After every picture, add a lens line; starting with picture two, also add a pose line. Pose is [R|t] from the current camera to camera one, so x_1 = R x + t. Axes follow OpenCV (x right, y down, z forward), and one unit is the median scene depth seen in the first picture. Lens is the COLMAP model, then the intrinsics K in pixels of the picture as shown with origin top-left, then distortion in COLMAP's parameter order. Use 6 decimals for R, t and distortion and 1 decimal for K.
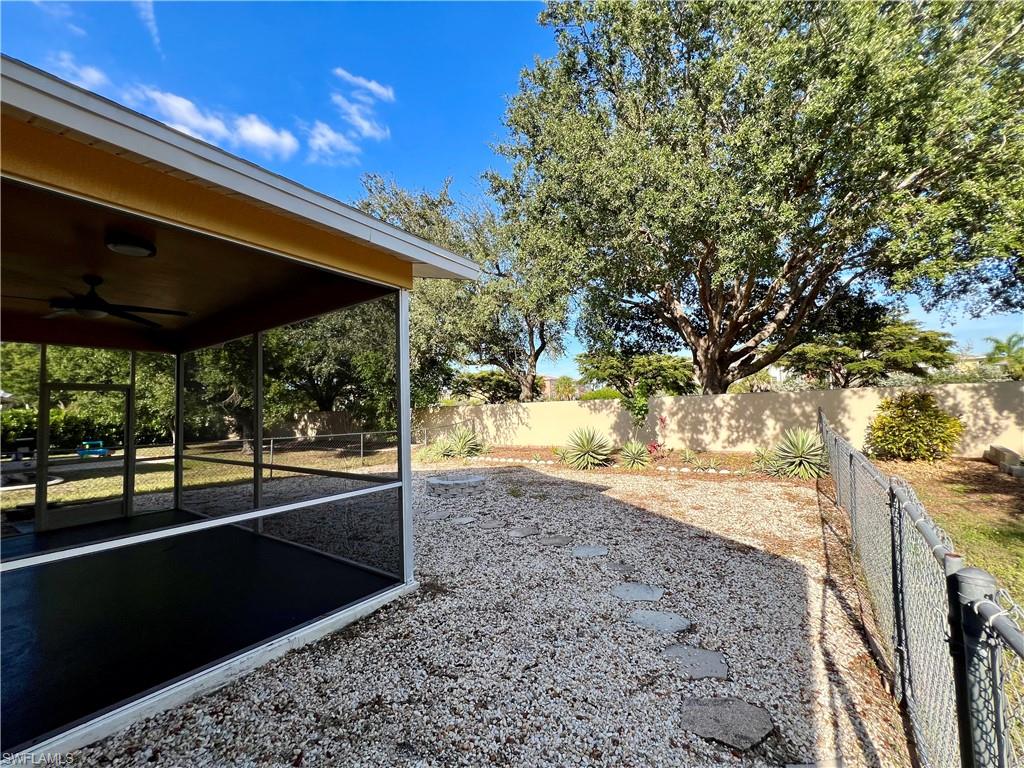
lens RADIAL K [[413.1, 0, 512.8], [0, 413.1, 383.9], [0, 0, 1]] dist [-0.002084, 0.000366]
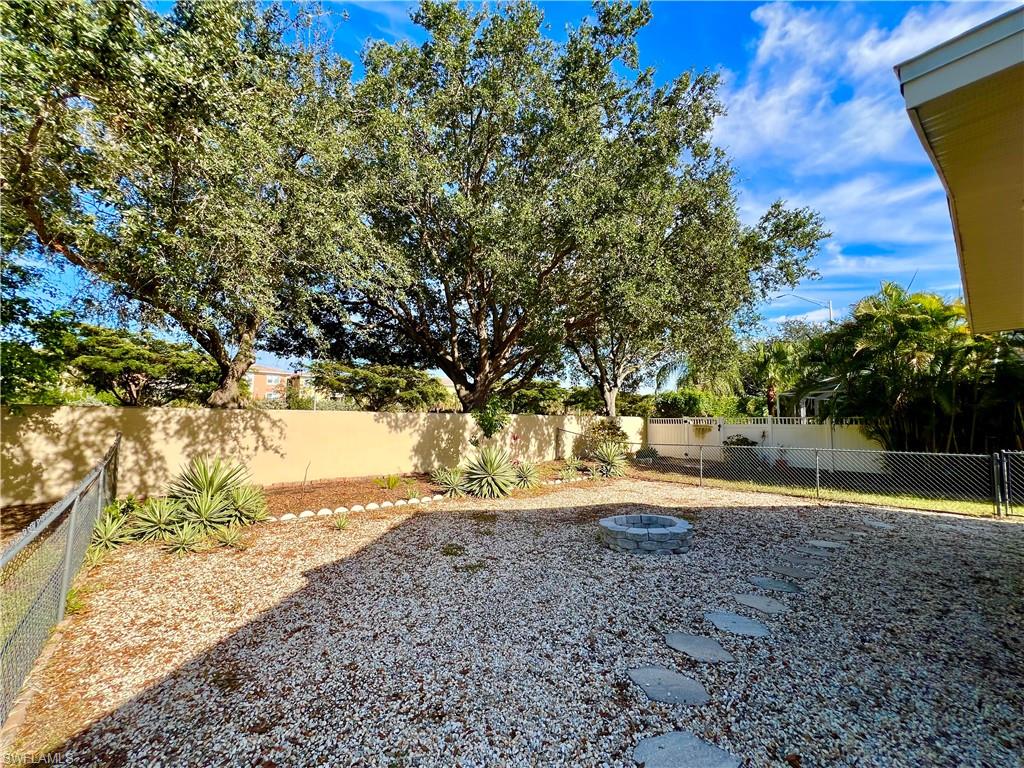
lens RADIAL K [[413.1, 0, 509.4], [0, 413.1, 385.3], [0, 0, 1]] dist [-0.002084, 0.000366]
pose [[0.259731, 0.122960, 0.957821, -0.576437], [-0.073900, 0.991483, -0.107242, 0.060684], [-0.962849, -0.042928, 0.266606, 0.688174]]
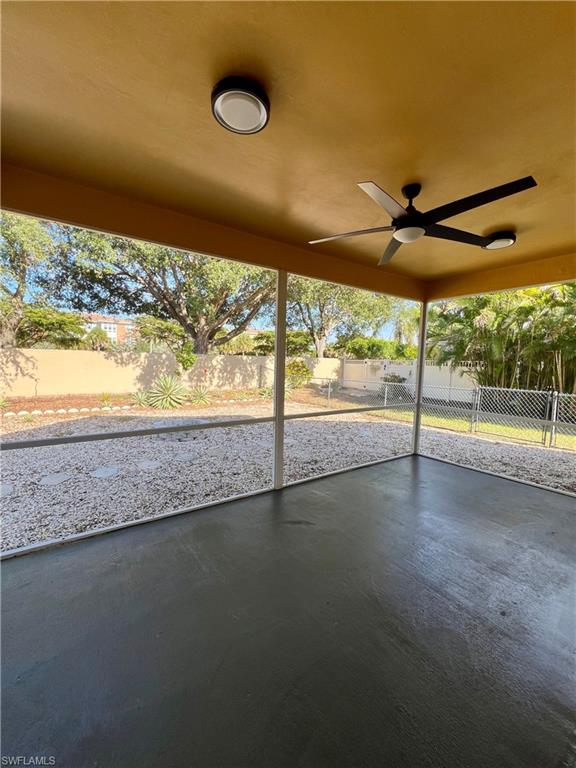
lens RADIAL K [[309.9, 0, 286.5], [0, 309.9, 380.8], [0, 0, 1]] dist [-0.002084, 0.000366]
pose [[0.354556, -0.010411, 0.934977, -0.519486], [-0.090737, 0.994836, 0.045486, 0.035340], [-0.930622, -0.100964, 0.351780, 0.304703]]
